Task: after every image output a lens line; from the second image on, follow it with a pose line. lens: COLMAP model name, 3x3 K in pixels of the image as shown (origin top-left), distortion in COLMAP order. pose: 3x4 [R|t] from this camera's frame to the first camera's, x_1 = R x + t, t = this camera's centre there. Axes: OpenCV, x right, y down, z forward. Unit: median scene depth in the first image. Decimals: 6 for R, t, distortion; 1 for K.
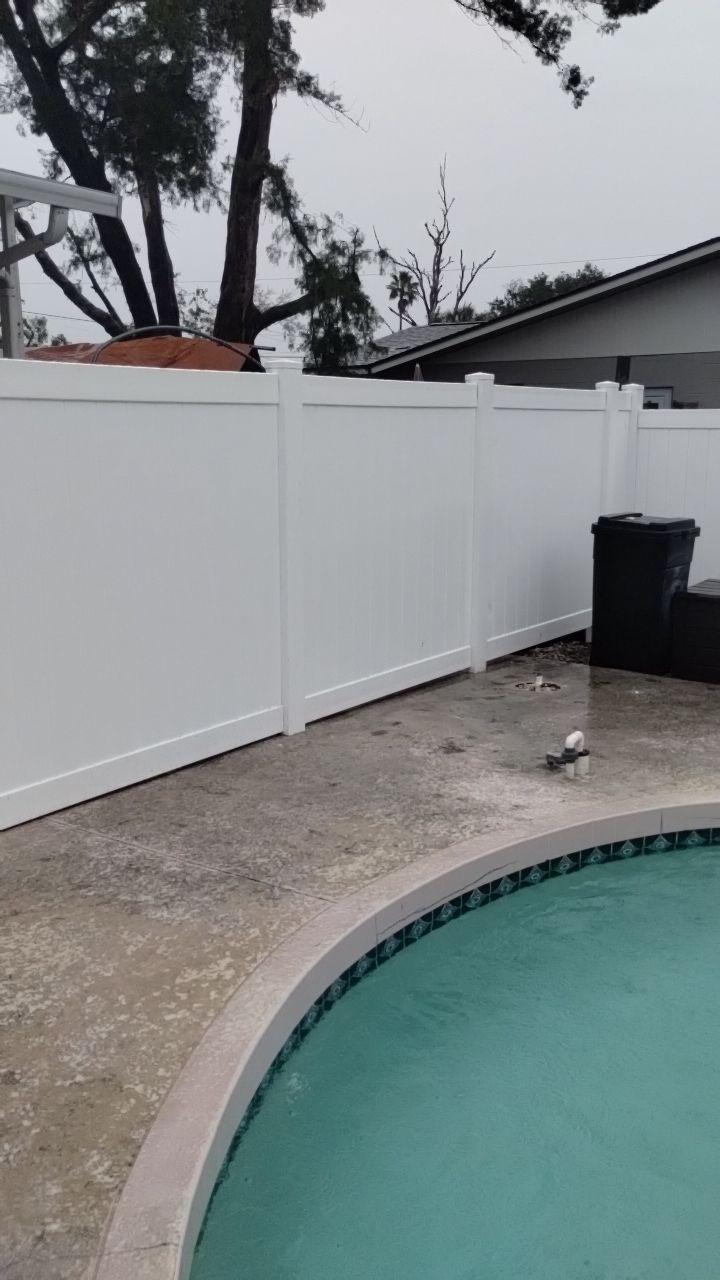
lens RADIAL K [[1021.2, 0, 360.1], [0, 1021.2, 642.2], [0, 0, 1]] dist [0.093257, -0.126473]
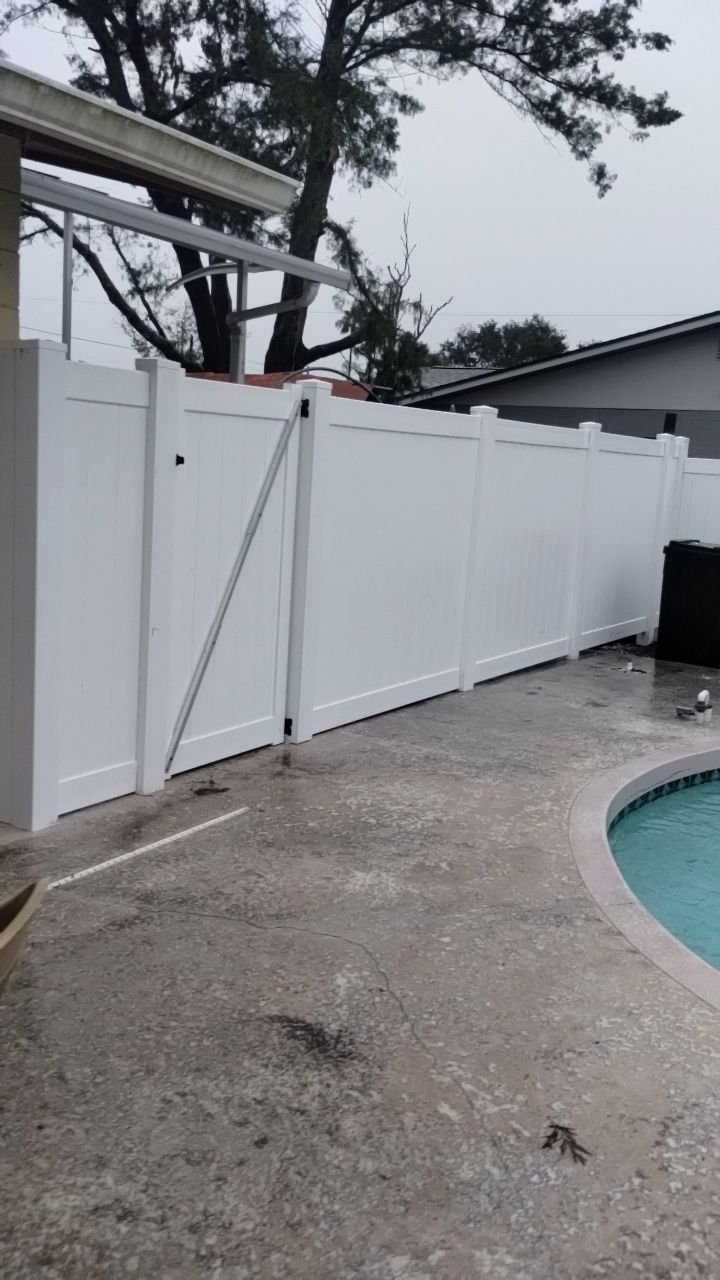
lens RADIAL K [[1021.6, 0, 357.1], [0, 1021.6, 624.6], [0, 0, 1]] dist [0.028706, -0.007431]
pose [[0.996527, 0.051324, 0.065579, -0.200798], [-0.048497, 0.997854, -0.043999, 0.048050], [-0.067696, 0.040665, 0.996877, -0.194086]]
